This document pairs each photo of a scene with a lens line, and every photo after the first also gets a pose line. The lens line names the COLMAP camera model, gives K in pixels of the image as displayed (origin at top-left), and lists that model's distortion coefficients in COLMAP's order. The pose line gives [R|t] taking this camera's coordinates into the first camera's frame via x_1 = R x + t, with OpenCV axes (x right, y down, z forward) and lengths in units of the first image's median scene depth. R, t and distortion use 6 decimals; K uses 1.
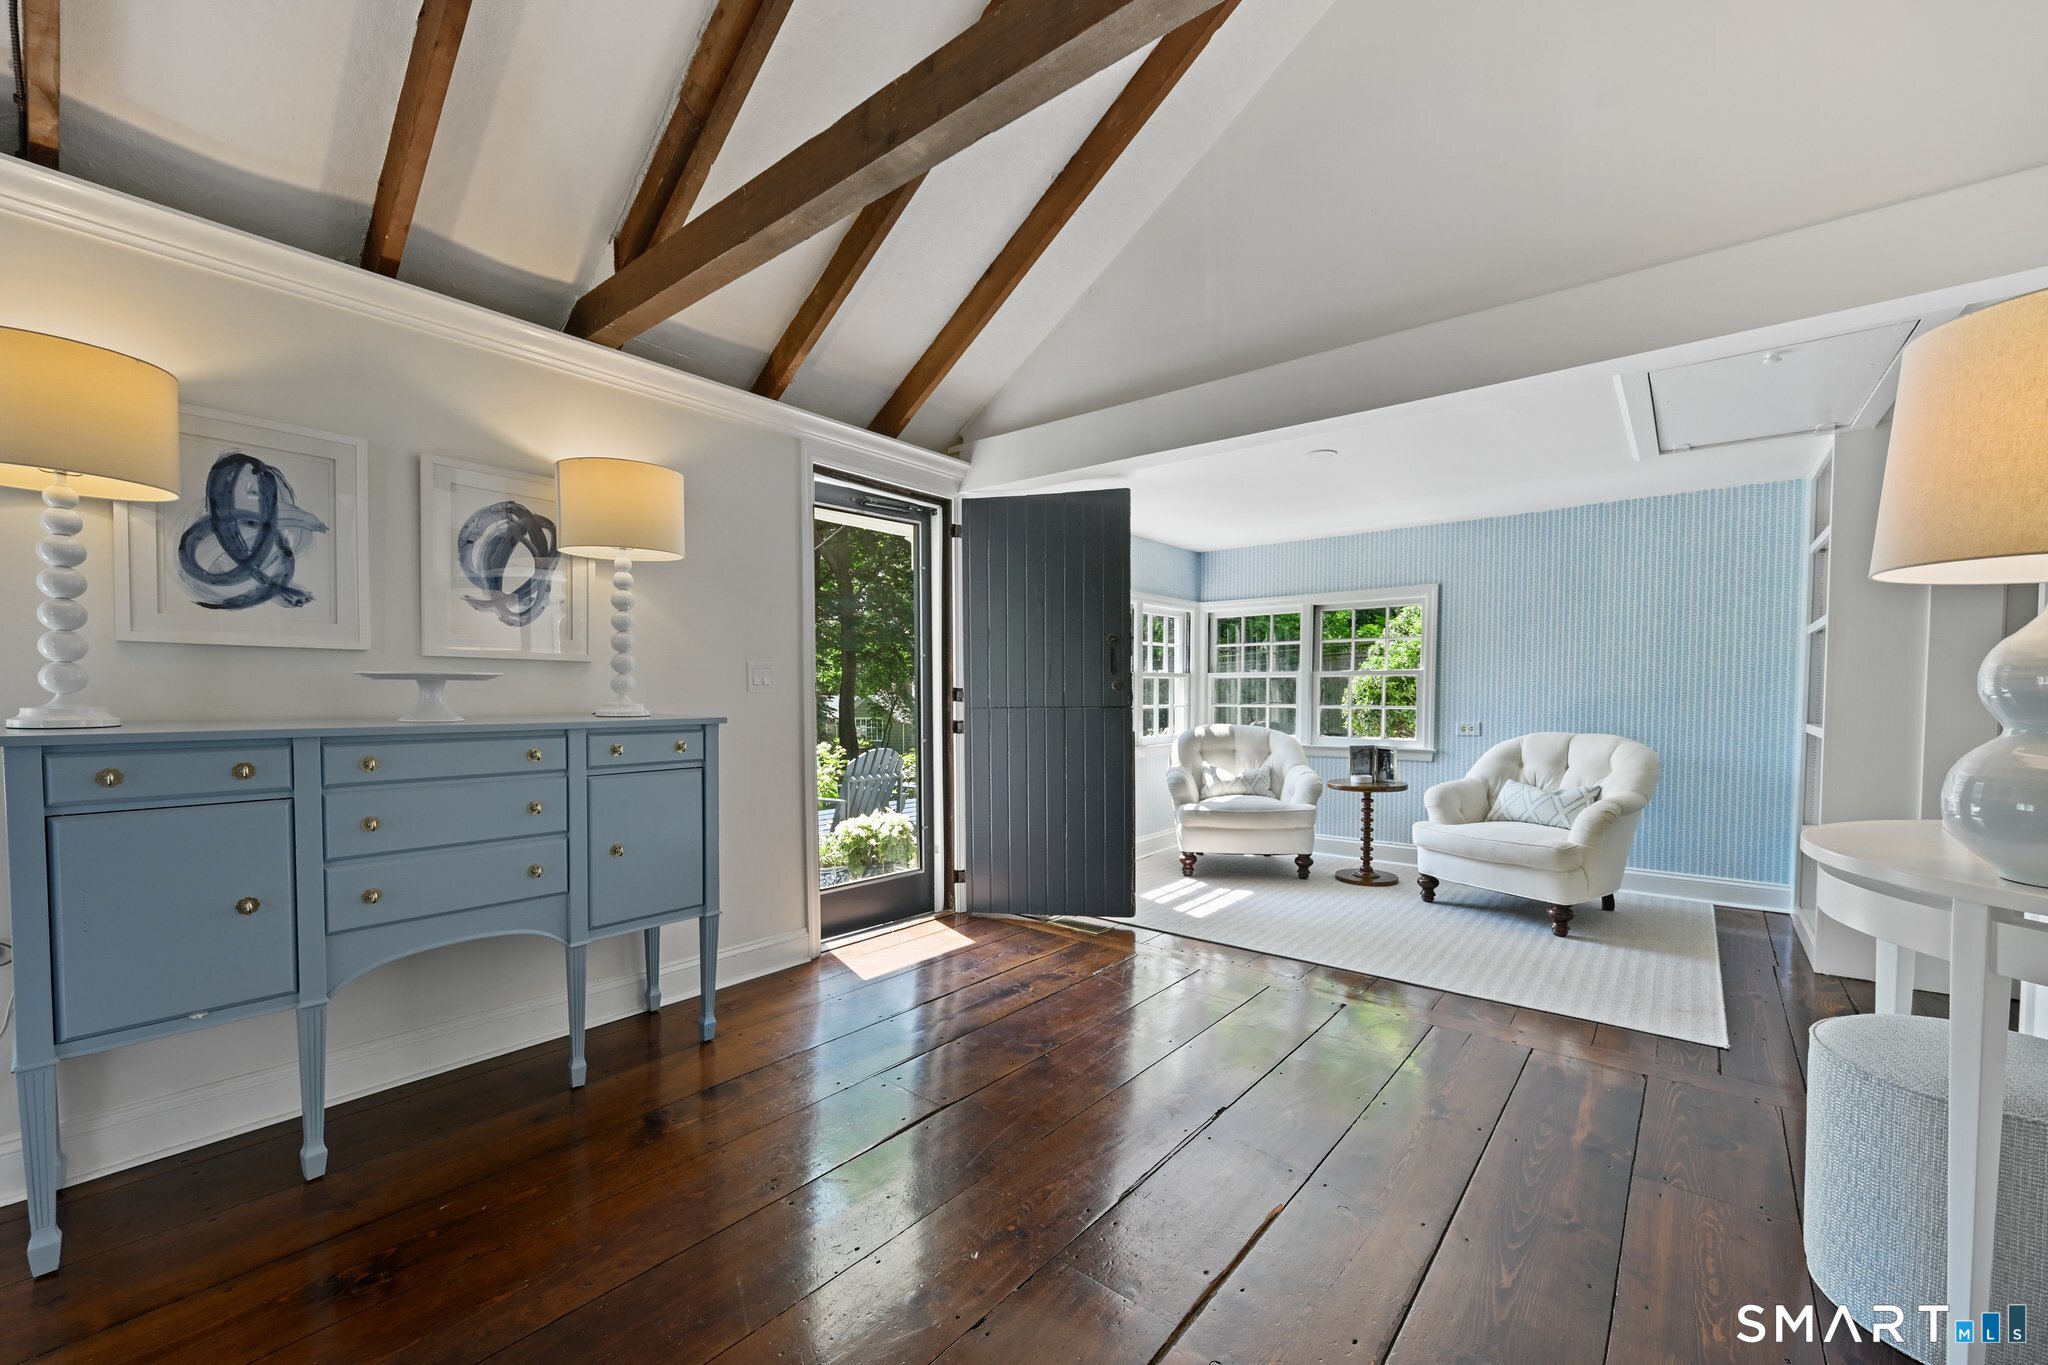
lens RADIAL K [[821.3, 0, 1022.2], [0, 821.3, 720.8], [0, 0, 1]] dist [-0.000086, -0.000001]
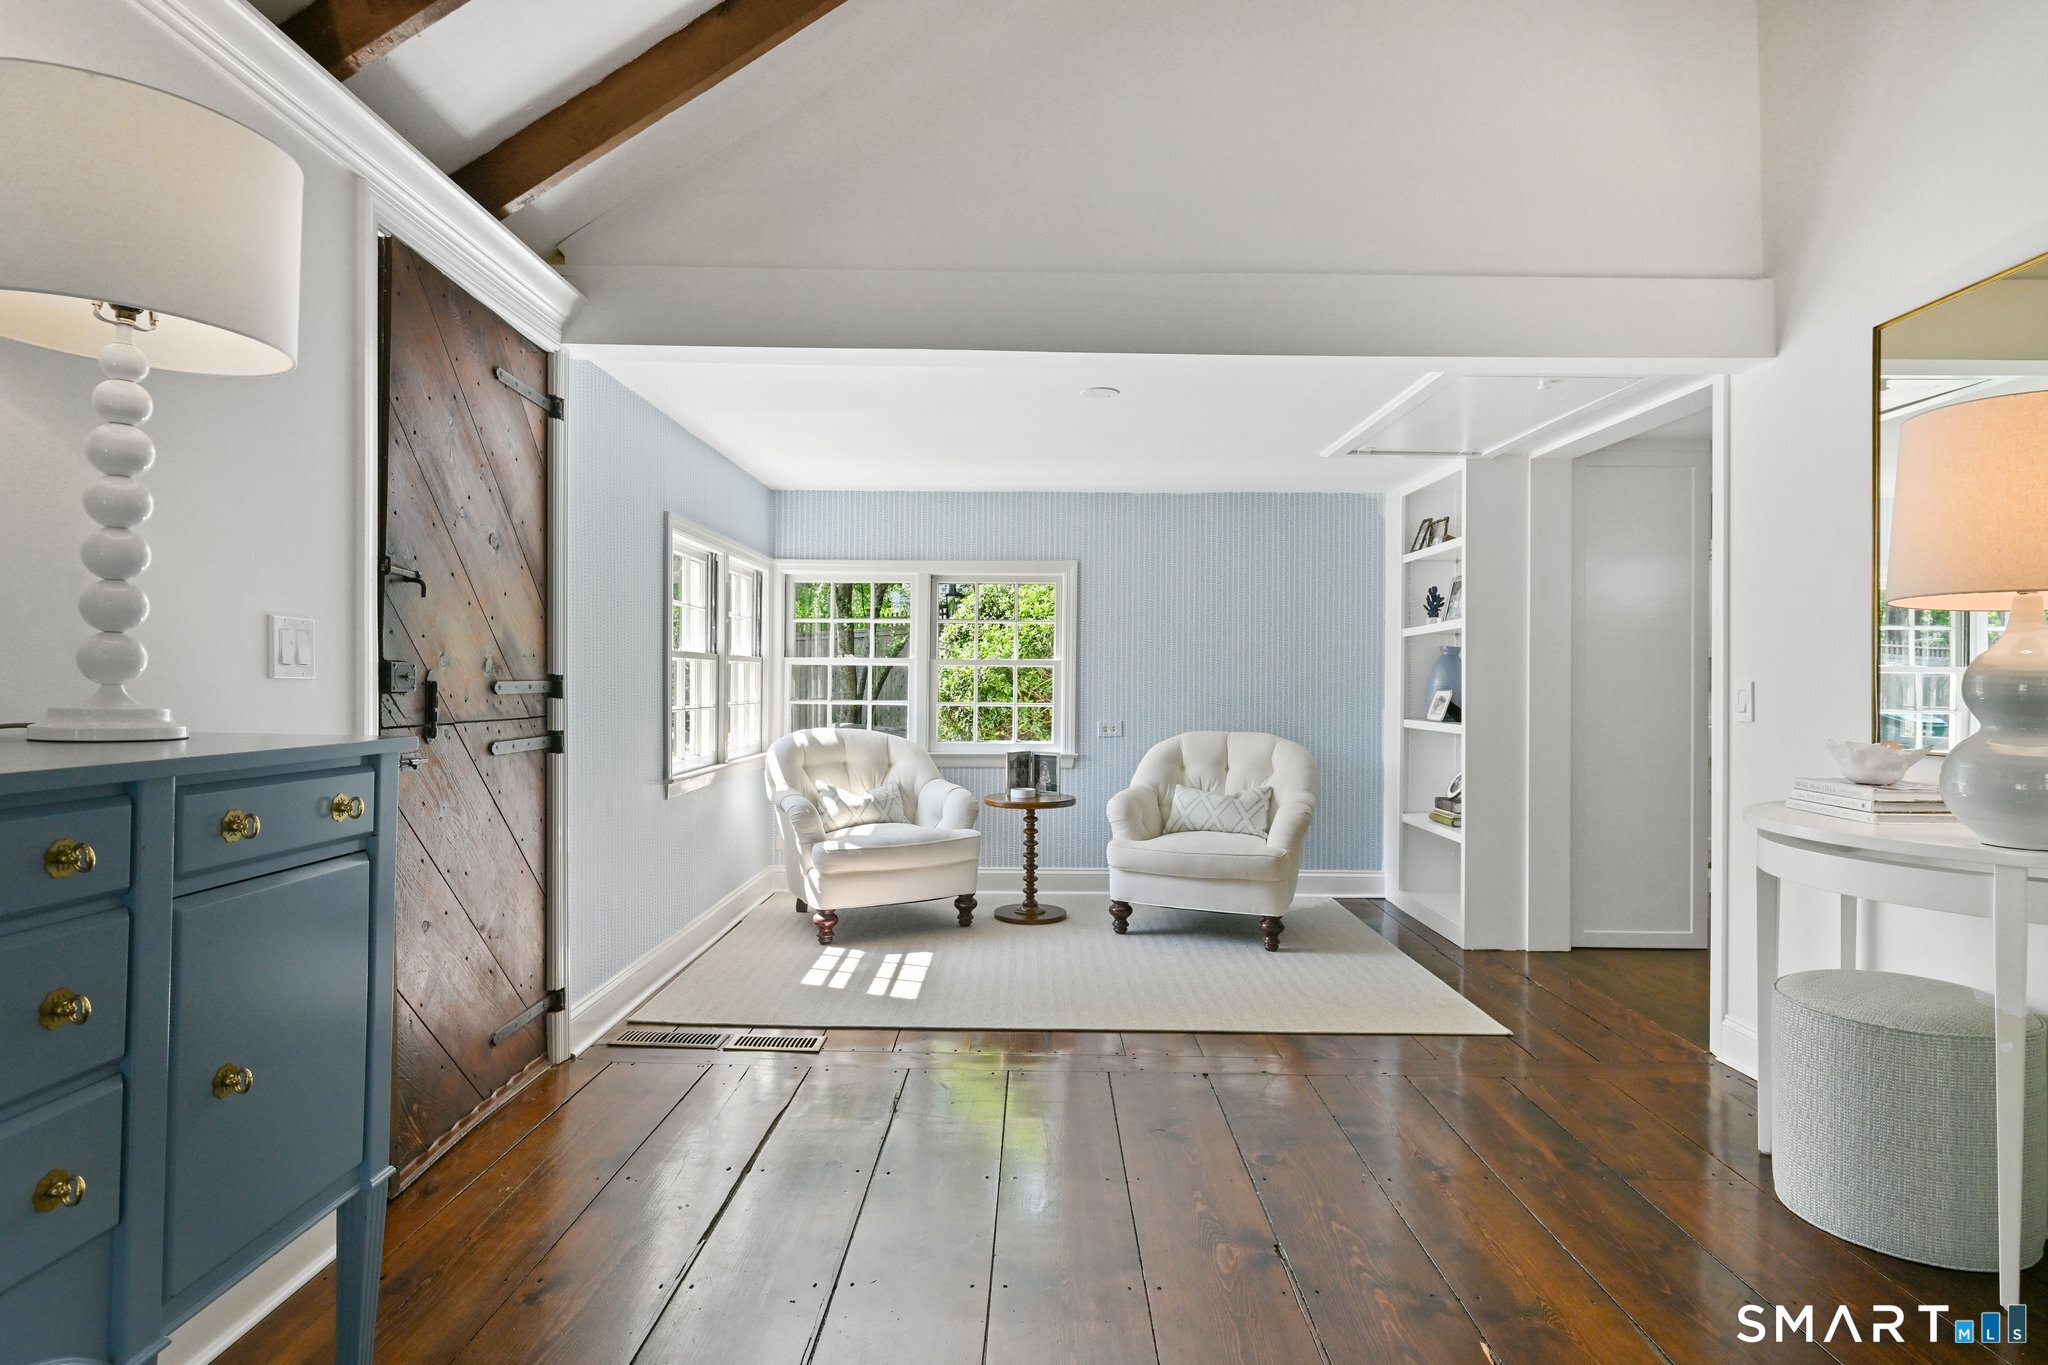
lens RADIAL K [[1070.0, 0, 1024.0], [0, 1070.0, 682.5], [0, 0, 1]] dist [-0.015253, 0.000230]
pose [[0.778874, 0.009400, 0.627110, -0.251293], [0.012247, 0.999469, -0.030193, -0.006461], [-0.627061, 0.031197, 0.778345, 0.173982]]
